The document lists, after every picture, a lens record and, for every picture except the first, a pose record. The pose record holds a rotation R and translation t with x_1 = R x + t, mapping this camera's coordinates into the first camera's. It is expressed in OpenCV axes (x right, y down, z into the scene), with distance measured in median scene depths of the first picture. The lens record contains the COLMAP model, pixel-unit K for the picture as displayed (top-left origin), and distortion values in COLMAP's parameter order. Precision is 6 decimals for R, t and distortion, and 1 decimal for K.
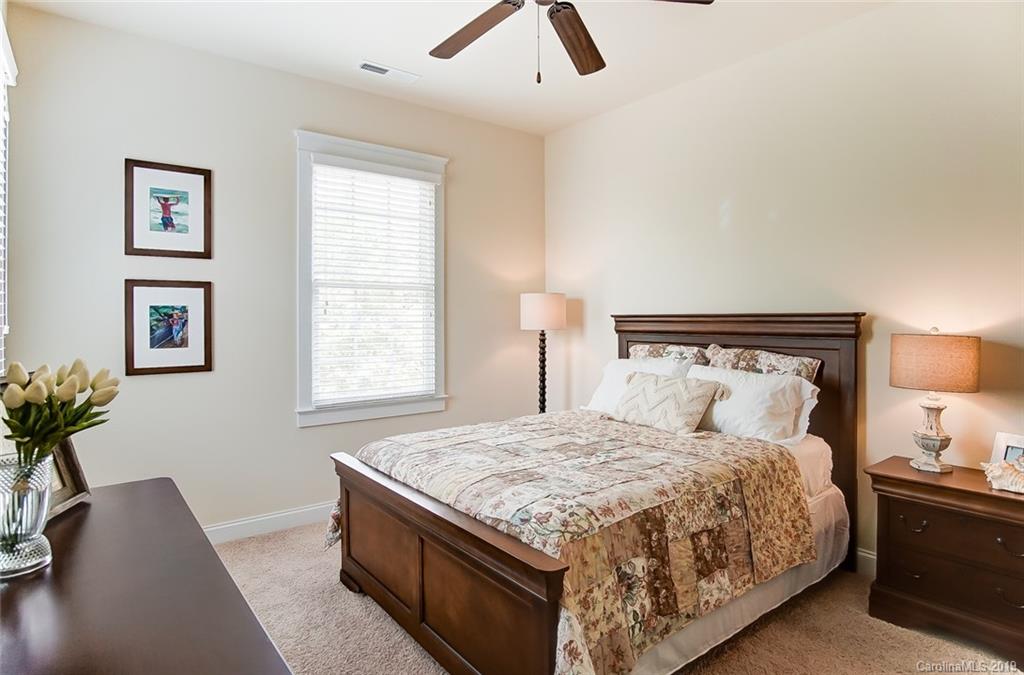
lens RADIAL K [[563.0, 0, 507.9], [0, 563.0, 330.8], [0, 0, 1]] dist [-0.022455, -0.000821]
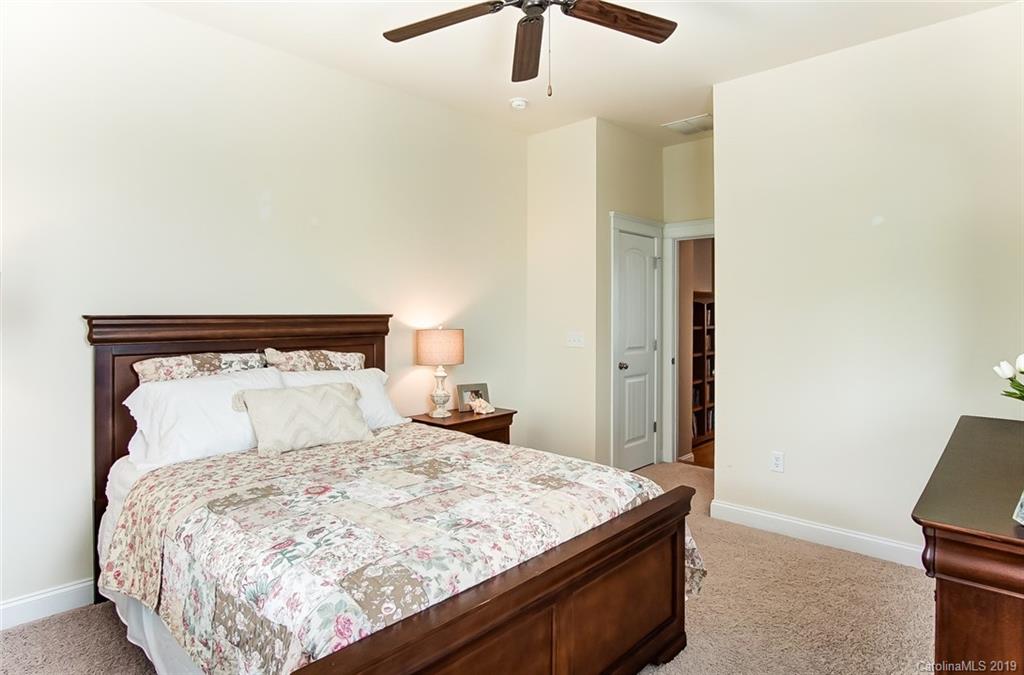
lens RADIAL K [[563.0, 0, 507.5], [0, 563.0, 332.3], [0, 0, 1]] dist [-0.022455, -0.000821]
pose [[-0.169916, -0.025173, 0.985137, -0.560244], [0.026339, 0.999201, 0.030076, -0.017832], [-0.985106, 0.031058, -0.169117, 0.751800]]
